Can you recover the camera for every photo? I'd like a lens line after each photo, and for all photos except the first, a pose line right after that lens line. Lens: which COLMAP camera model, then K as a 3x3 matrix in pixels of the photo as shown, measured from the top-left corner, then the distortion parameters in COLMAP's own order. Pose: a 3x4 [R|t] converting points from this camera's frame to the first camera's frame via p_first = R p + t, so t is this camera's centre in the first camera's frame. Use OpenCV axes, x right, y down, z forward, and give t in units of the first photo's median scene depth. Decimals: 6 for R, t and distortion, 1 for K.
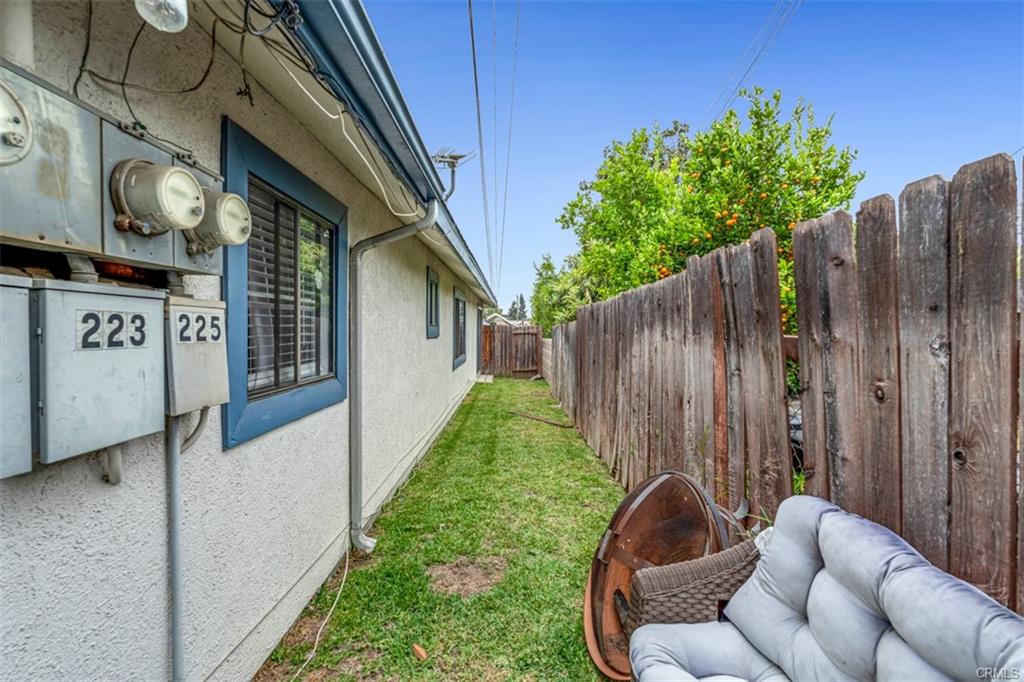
lens RADIAL K [[453.9, 0, 512.0], [0, 453.9, 334.9], [0, 0, 1]] dist [-0.004744, 0.000325]
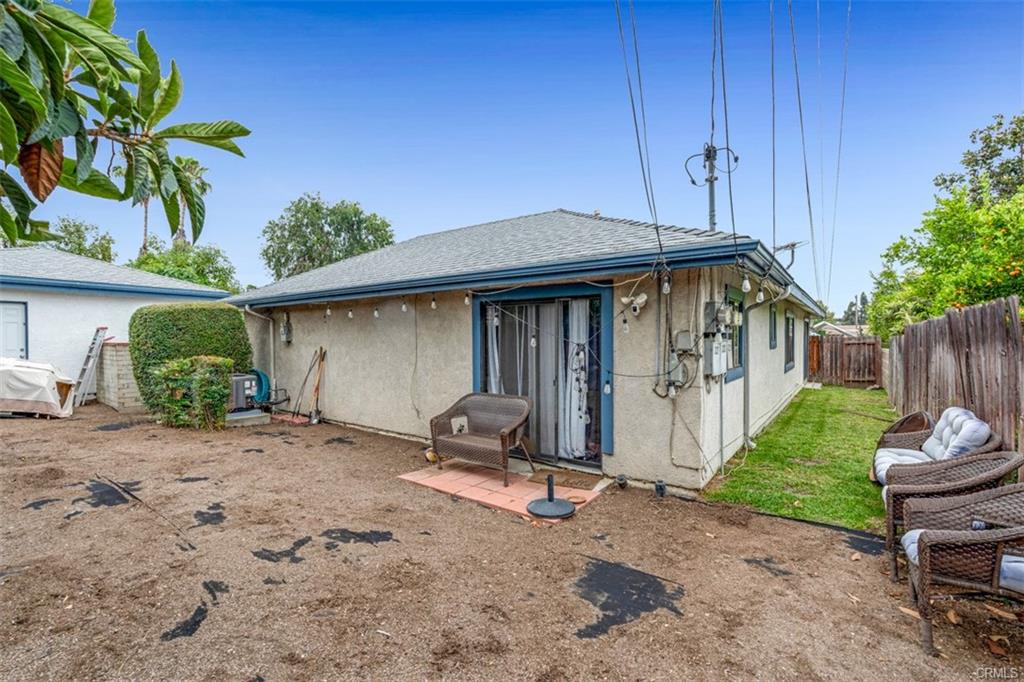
lens RADIAL K [[453.9, 0, 511.7], [0, 453.9, 340.4], [0, 0, 1]] dist [-0.004744, 0.000325]
pose [[0.801625, -0.005440, -0.597802, 0.012593], [0.001826, 0.999976, -0.006651, -0.005677], [0.597824, 0.004240, 0.801616, -0.322113]]
